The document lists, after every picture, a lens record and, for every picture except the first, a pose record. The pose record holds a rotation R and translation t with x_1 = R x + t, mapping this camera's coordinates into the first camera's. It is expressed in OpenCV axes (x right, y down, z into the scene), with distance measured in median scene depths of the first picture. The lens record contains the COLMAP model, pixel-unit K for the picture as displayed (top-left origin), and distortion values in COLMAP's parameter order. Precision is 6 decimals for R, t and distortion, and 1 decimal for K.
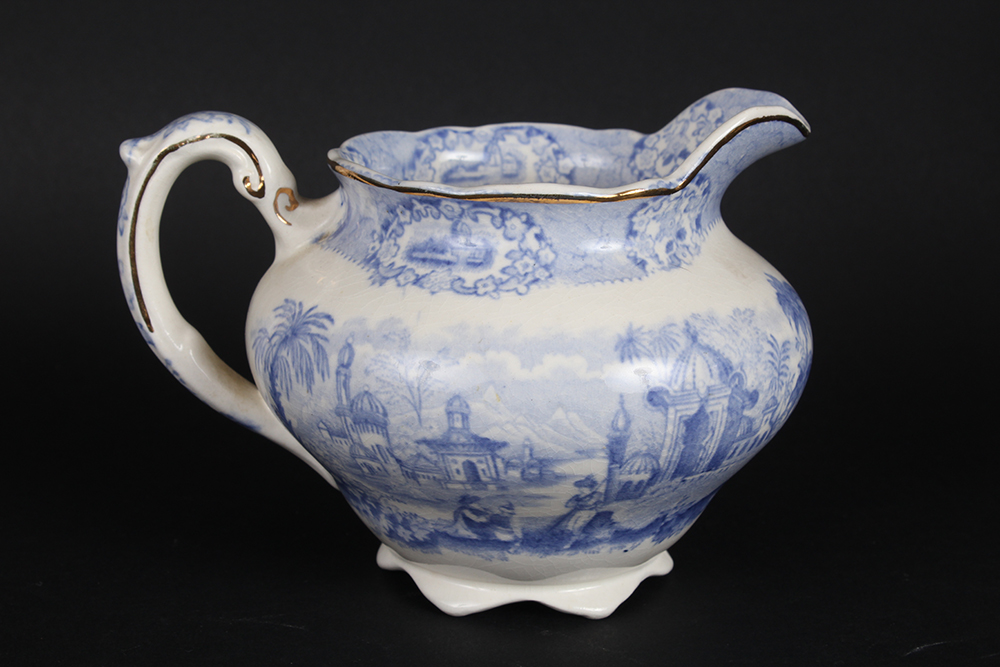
lens RADIAL K [[2149.2, 0, 500.0], [0, 2149.2, 333.5], [0, 0, 1]] dist [0.007334, 0.047213]
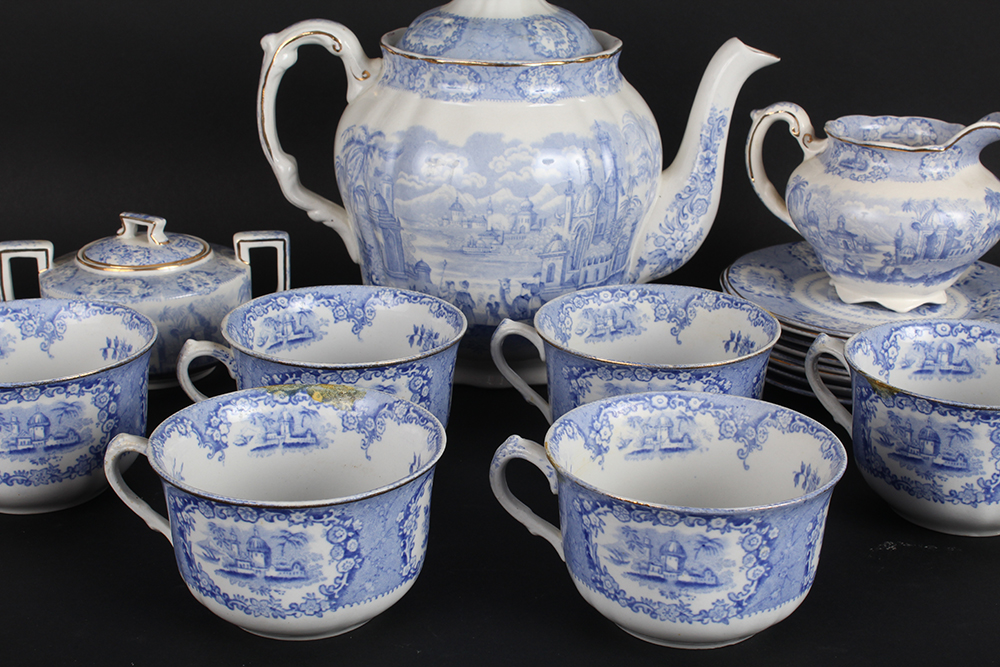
lens RADIAL K [[1671.5, 0, 500.0], [0, 1671.5, 333.5], [0, 0, 1]] dist [-0.022575, 0.073885]
pose [[0.886409, 0.156692, -0.435576, 0.527001], [-0.125563, 0.987077, 0.099562, 0.018930], [0.445548, -0.033560, 0.894629, -1.075537]]
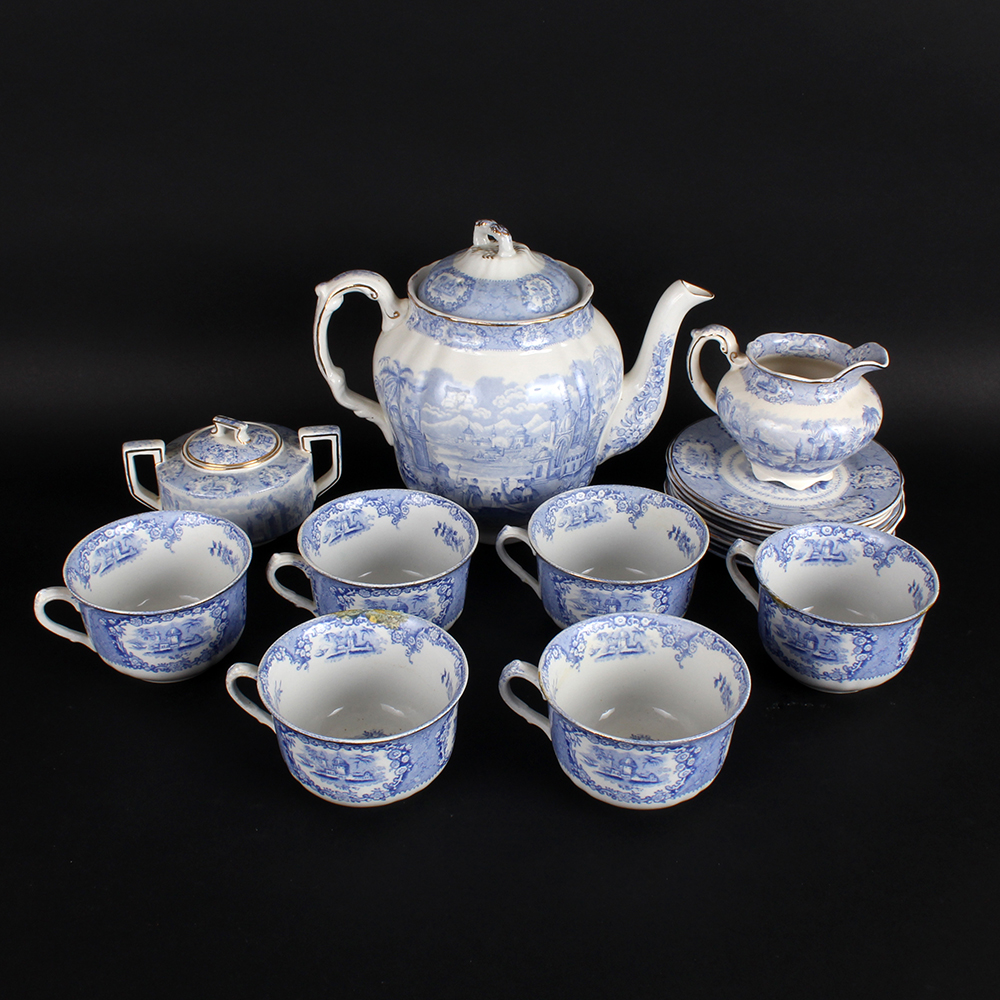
lens RADIAL K [[1370.5, 0, 500.0], [0, 1370.5, 500.0], [0, 0, 1]] dist [-0.179766, 0.014443]
pose [[0.892347, 0.234128, -0.385877, 0.494294], [-0.120205, 0.947339, 0.296814, -0.474460], [0.435049, -0.218477, 0.873499, -1.204589]]
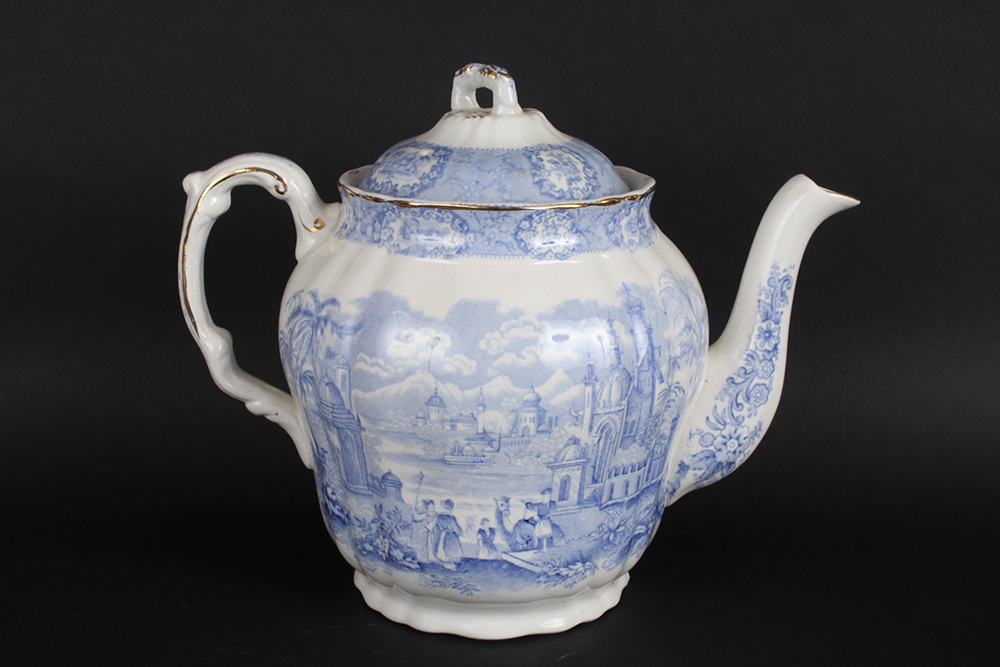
lens RADIAL K [[1494.6, 0, 500.0], [0, 1494.6, 333.5], [0, 0, 1]] dist [-0.034069, -0.022092]
pose [[0.885068, 0.112586, -0.451640, 0.217835], [-0.120926, 0.992606, 0.010463, -0.004281], [0.449479, 0.045355, 0.892139, -0.444165]]
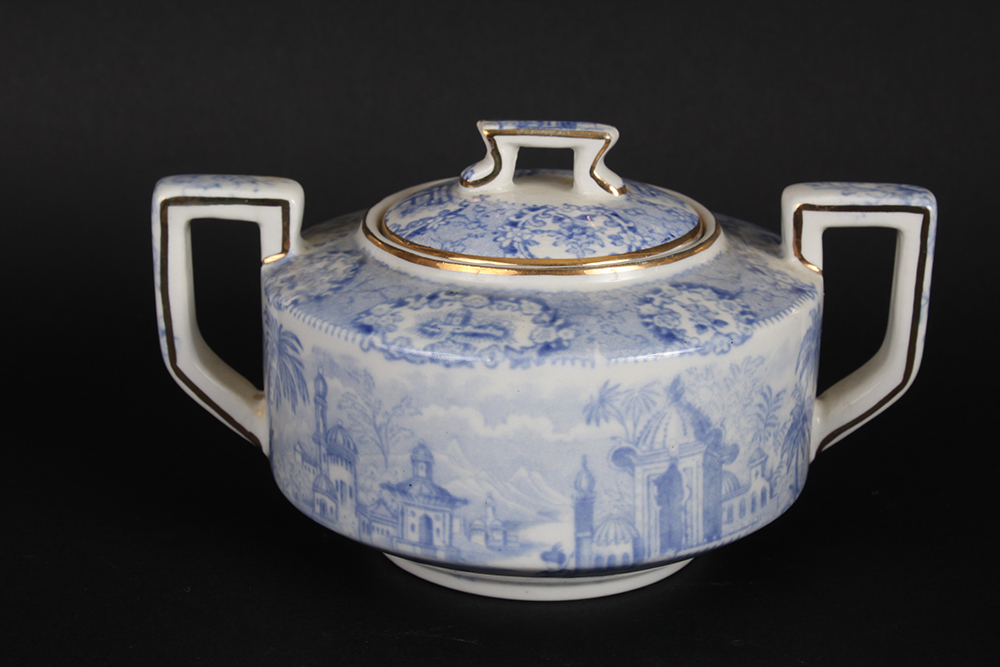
lens RADIAL K [[2149.2, 0, 500.0], [0, 2149.2, 333.5], [0, 0, 1]] dist [0.007334, 0.047213]
pose [[0.787266, 0.207008, -0.580826, -0.248093], [-0.169251, 0.978329, 0.119272, 0.120439], [0.592930, 0.004407, 0.805242, -0.181680]]
